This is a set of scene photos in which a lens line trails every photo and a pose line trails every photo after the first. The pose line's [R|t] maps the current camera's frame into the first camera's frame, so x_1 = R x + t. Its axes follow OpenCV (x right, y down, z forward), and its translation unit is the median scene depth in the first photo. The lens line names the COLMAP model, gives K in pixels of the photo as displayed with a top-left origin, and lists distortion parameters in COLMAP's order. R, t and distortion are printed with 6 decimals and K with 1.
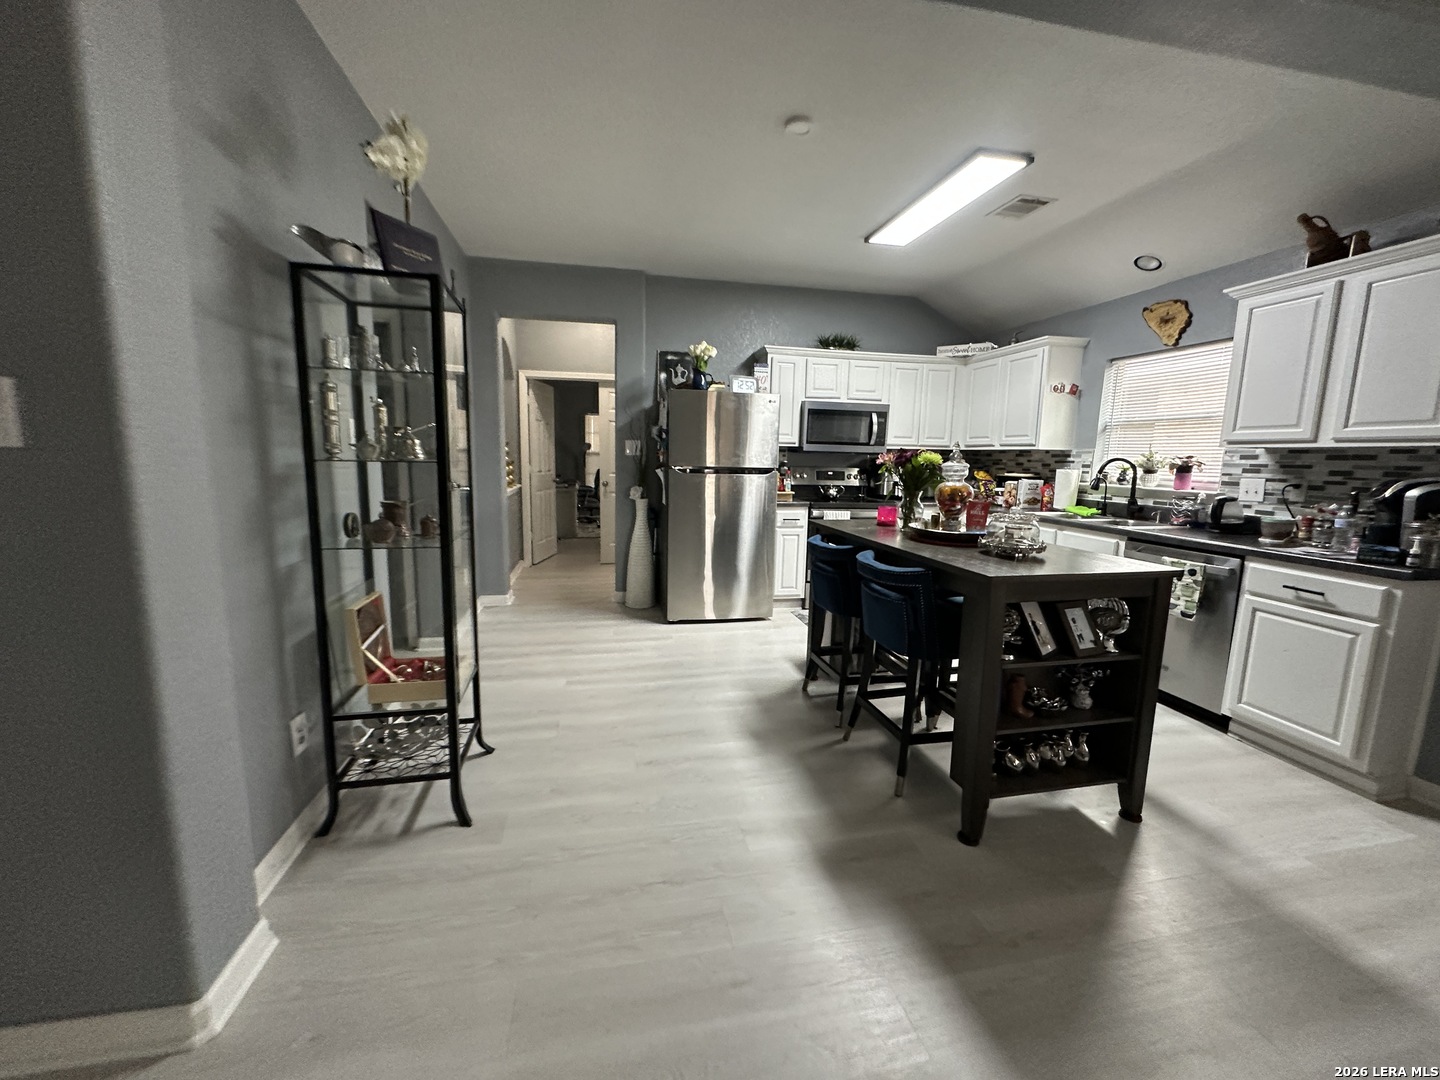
lens RADIAL K [[574.4, 0, 718.3], [0, 574.4, 539.7], [0, 0, 1]] dist [-0.003187, -0.000135]
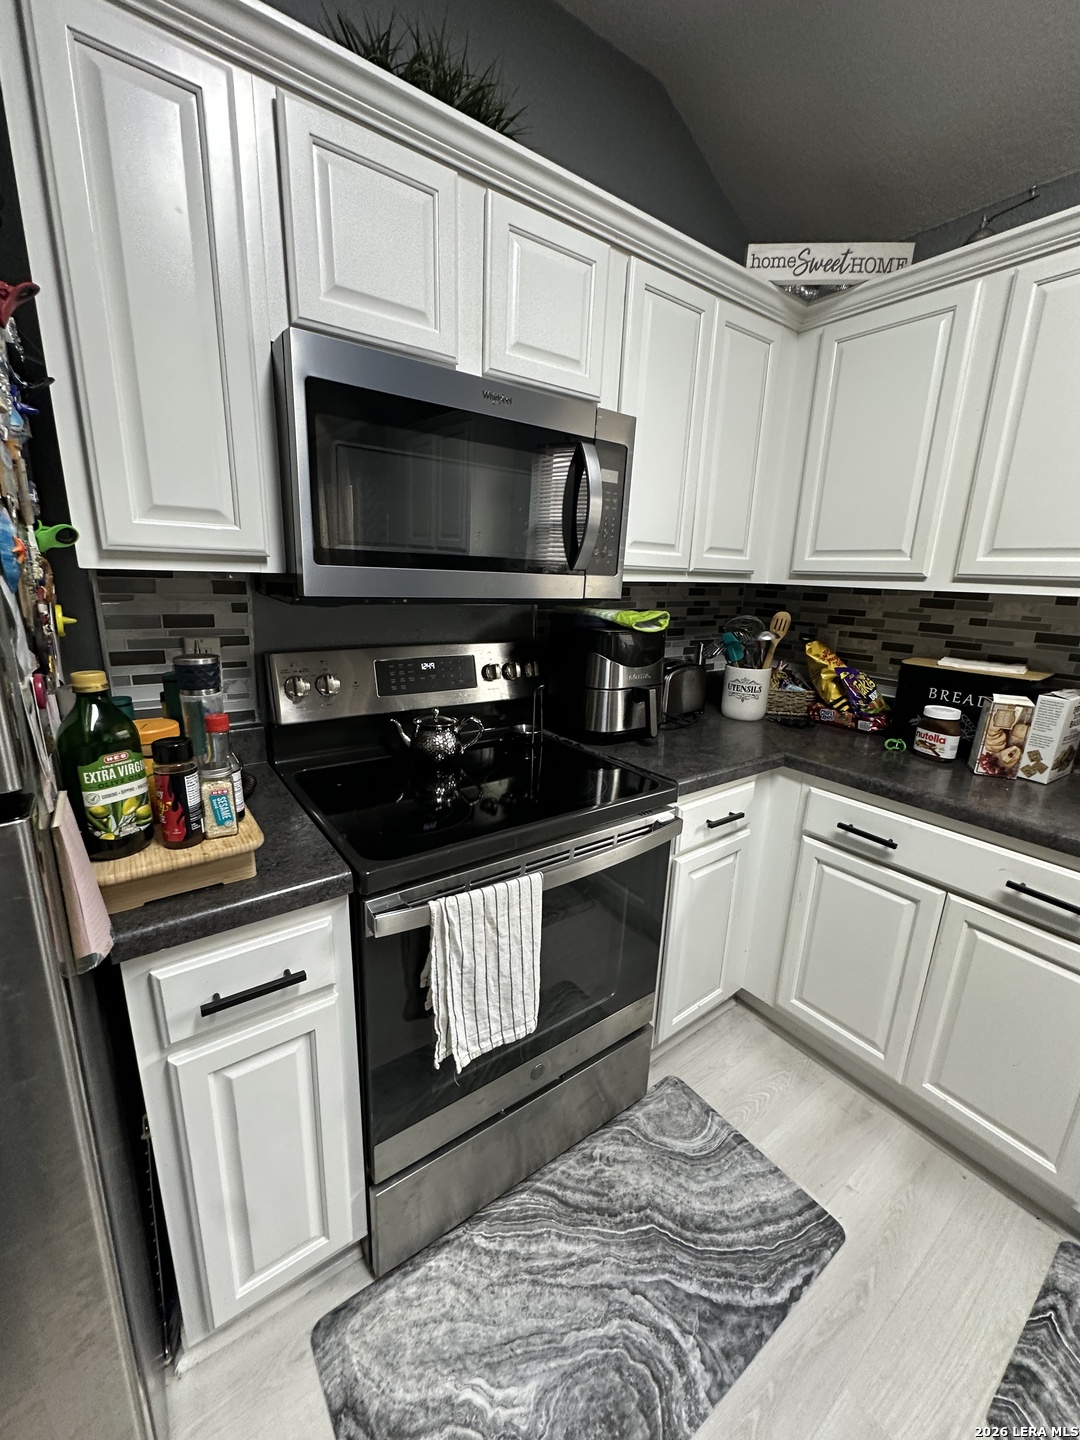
lens RADIAL K [[574.4, 0, 534.8], [0, 574.4, 719.9], [0, 0, 1]] dist [-0.003187, -0.000135]
pose [[0.910485, -0.093385, 0.402860, 0.243598], [0.046244, 0.991051, 0.125217, -0.237241], [-0.410948, -0.095378, 0.906656, 1.382293]]
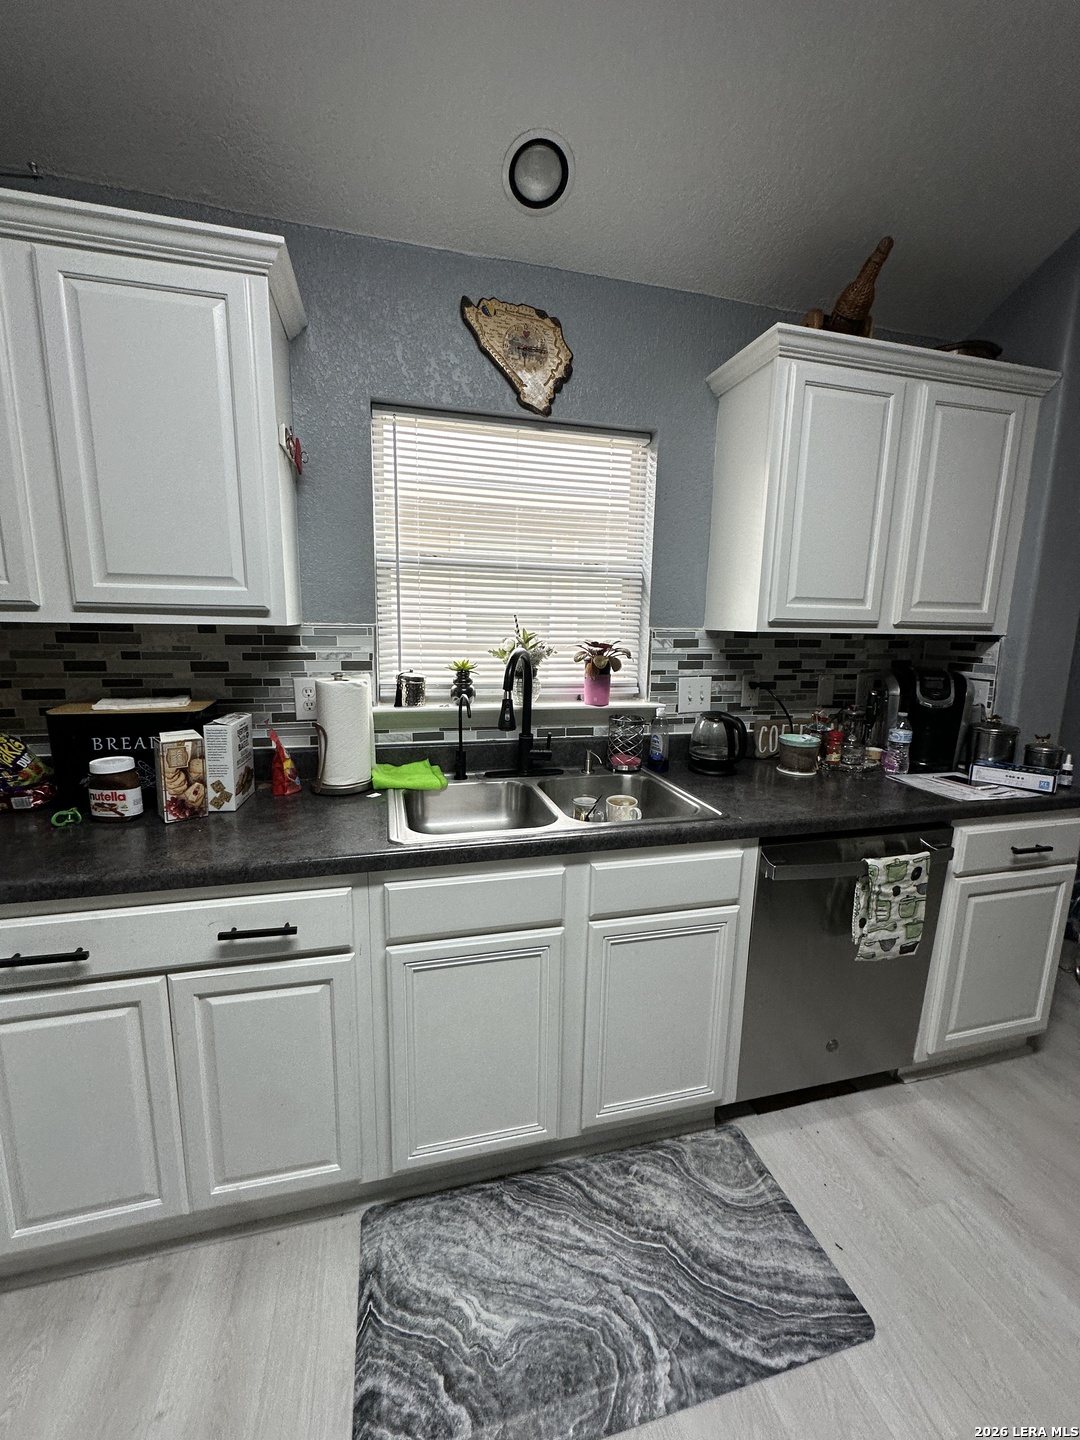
lens RADIAL K [[574.4, 0, 543.6], [0, 574.4, 719.9], [0, 0, 1]] dist [-0.003187, -0.000135]
pose [[-0.057737, -0.184744, 0.981089, 0.360713], [0.128006, 0.973247, 0.190800, -0.236267], [-0.990091, 0.136601, -0.032544, 1.386833]]
